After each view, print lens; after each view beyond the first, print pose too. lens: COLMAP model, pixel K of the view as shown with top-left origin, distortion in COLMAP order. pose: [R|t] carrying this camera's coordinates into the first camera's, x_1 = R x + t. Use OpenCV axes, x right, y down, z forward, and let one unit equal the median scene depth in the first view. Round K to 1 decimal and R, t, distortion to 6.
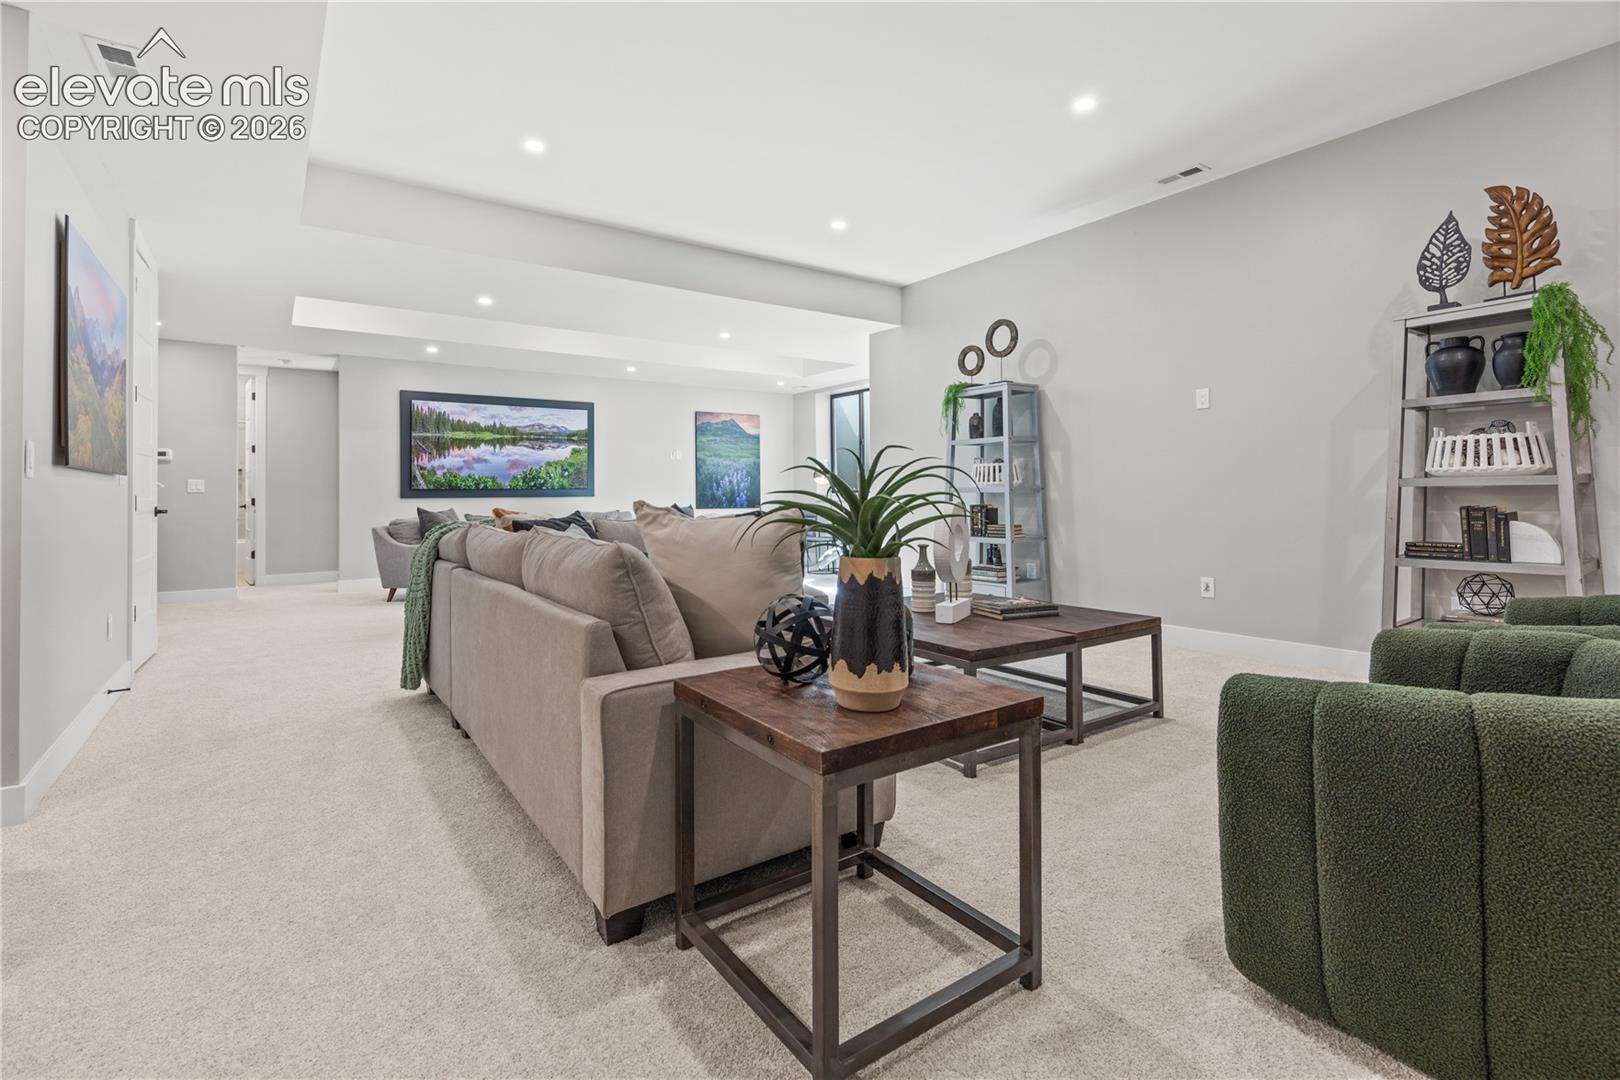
lens RADIAL K [[739.8, 0, 814.7], [0, 739.8, 485.0], [0, 0, 1]] dist [0.001343, 0.000118]
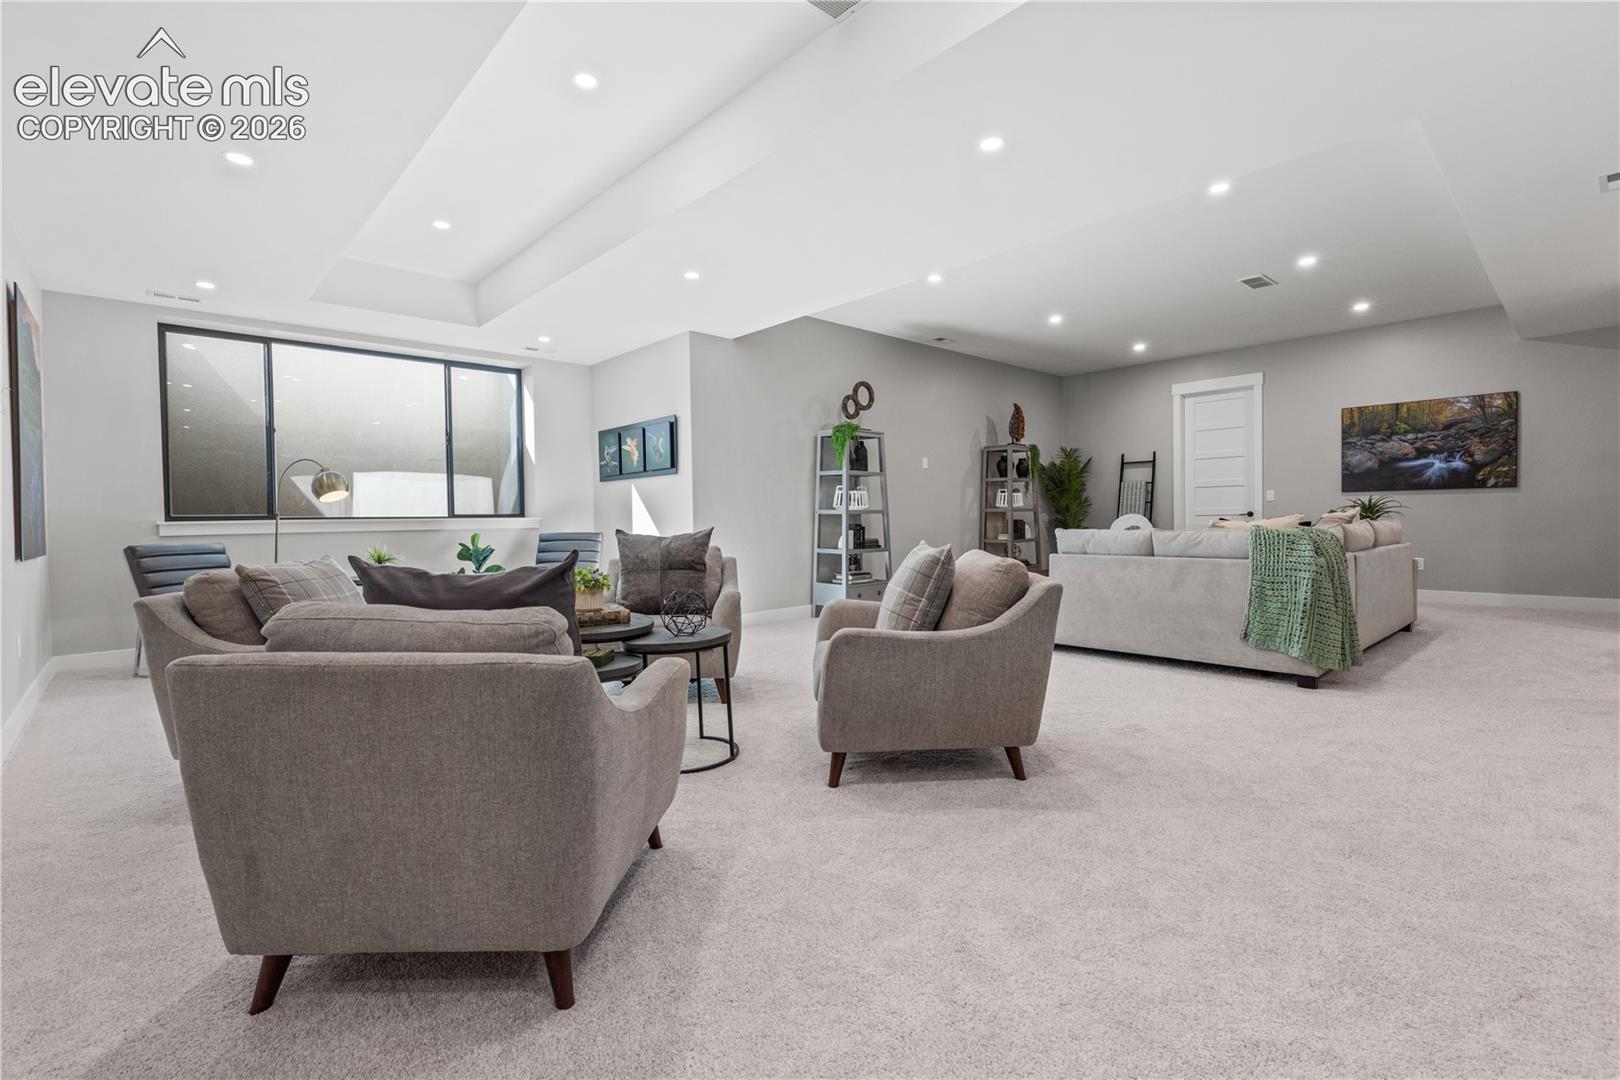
lens RADIAL K [[720.2, 0, 804.6], [0, 720.2, 536.4], [0, 0, 1]] dist [-0.000547, -0.000188]
pose [[-0.113869, -0.017331, 0.993345, -1.184717], [0.003416, 0.999835, 0.017836, 0.029691], [-0.993490, 0.005425, -0.113791, 1.490494]]
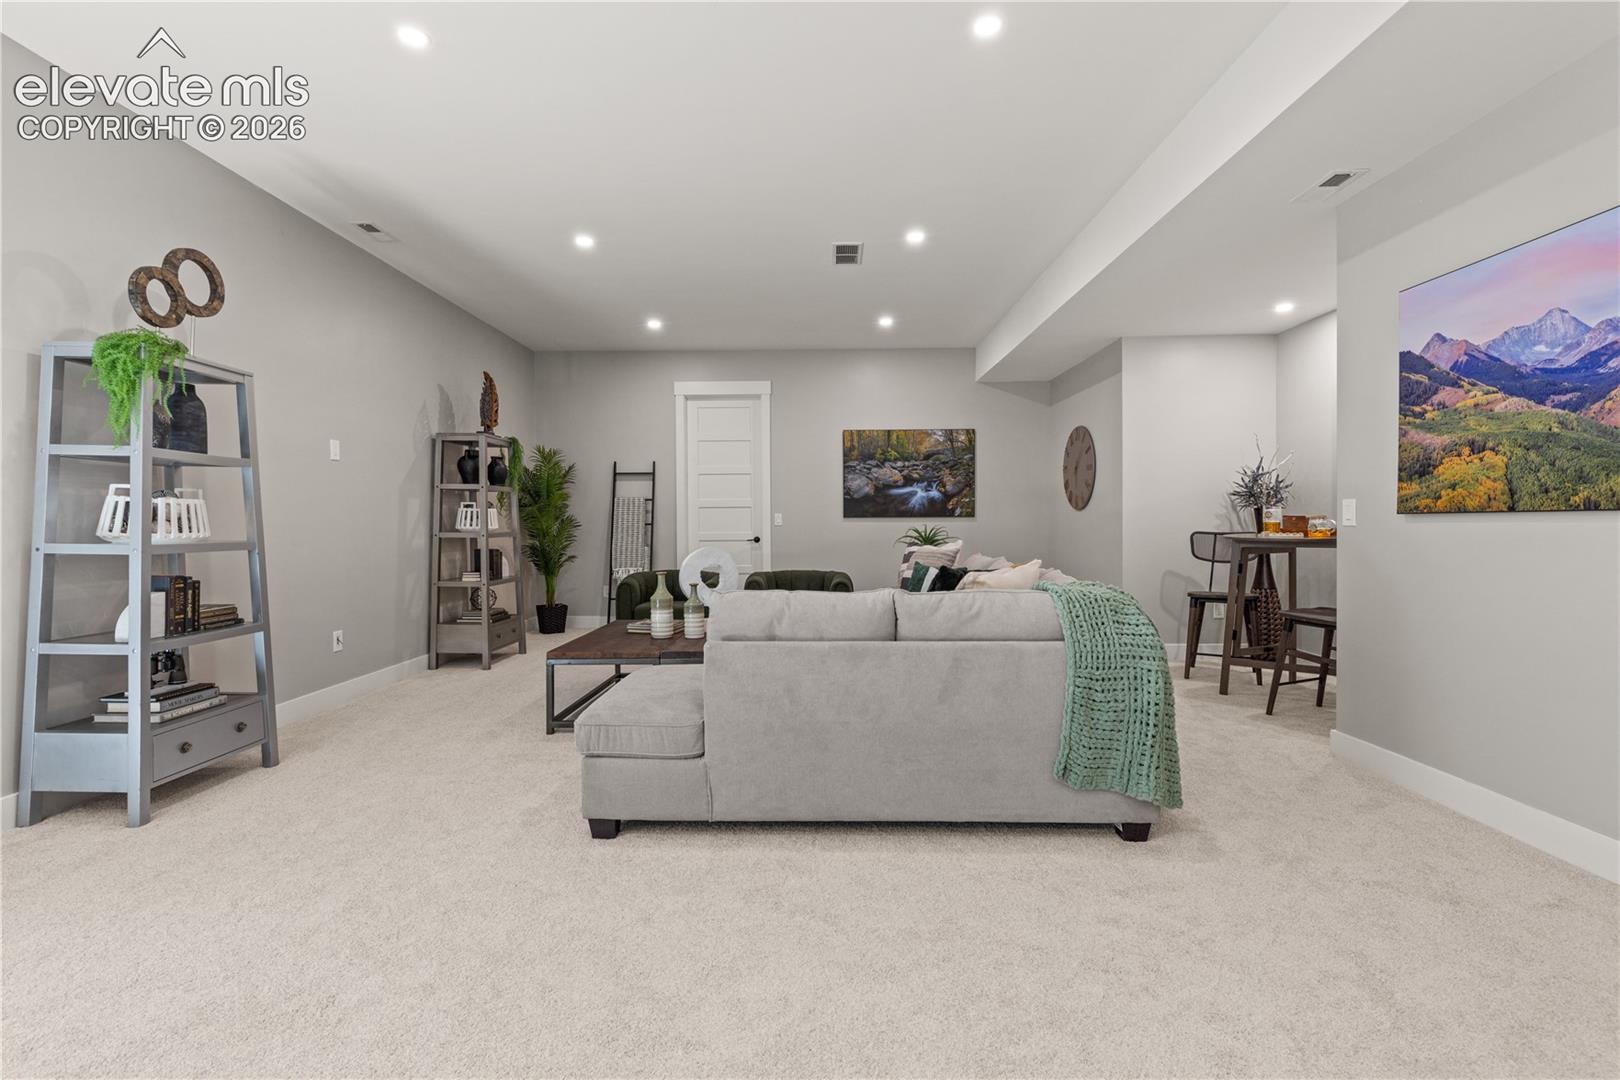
lens RADIAL K [[726.9, 0, 805.3], [0, 726.9, 531.9], [0, 0, 1]] dist [0.002416, 0.000499]
pose [[-0.798596, 0.003687, 0.601856, -0.549571], [0.002755, 0.999993, -0.002469, -0.004396], [-0.601861, -0.000314, -0.798601, 1.392352]]
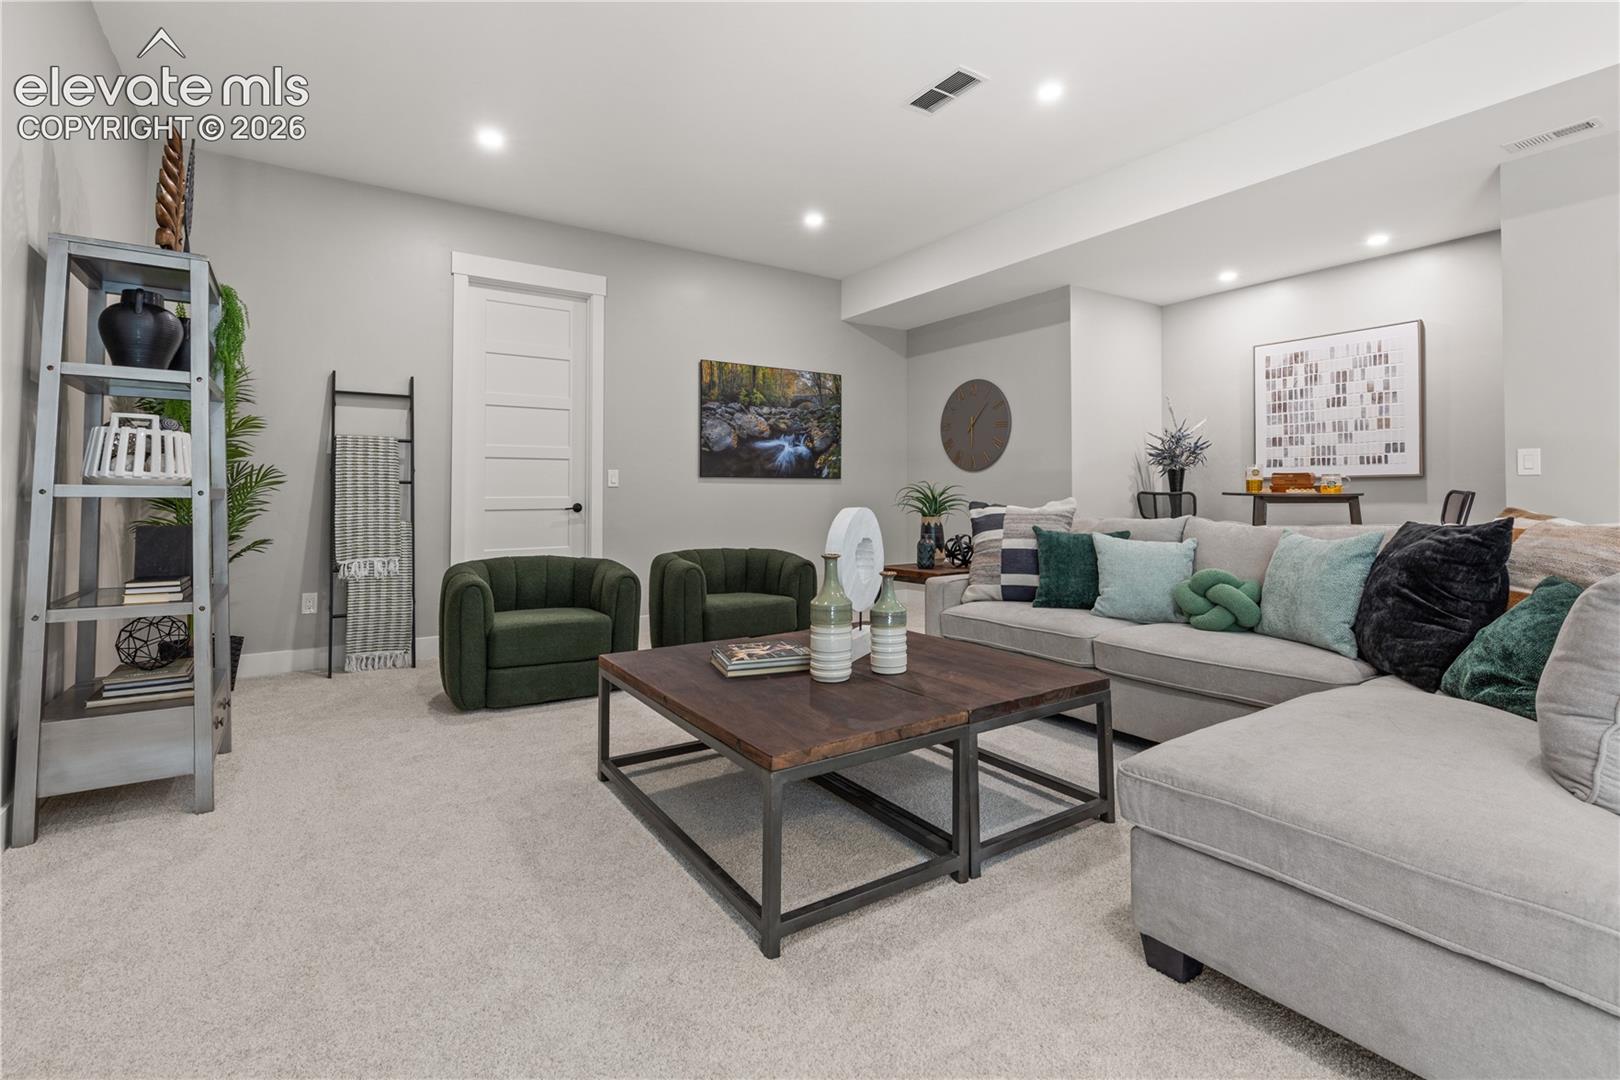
lens RADIAL K [[739.8, 0, 814.7], [0, 739.8, 485.0], [0, 0, 1]] dist [0.001343, 0.000118]
pose [[-0.999580, 0.013033, 0.025892, 0.146923], [0.012219, 0.999433, -0.031366, 0.014185], [-0.026287, -0.031036, -0.999173, 1.261645]]
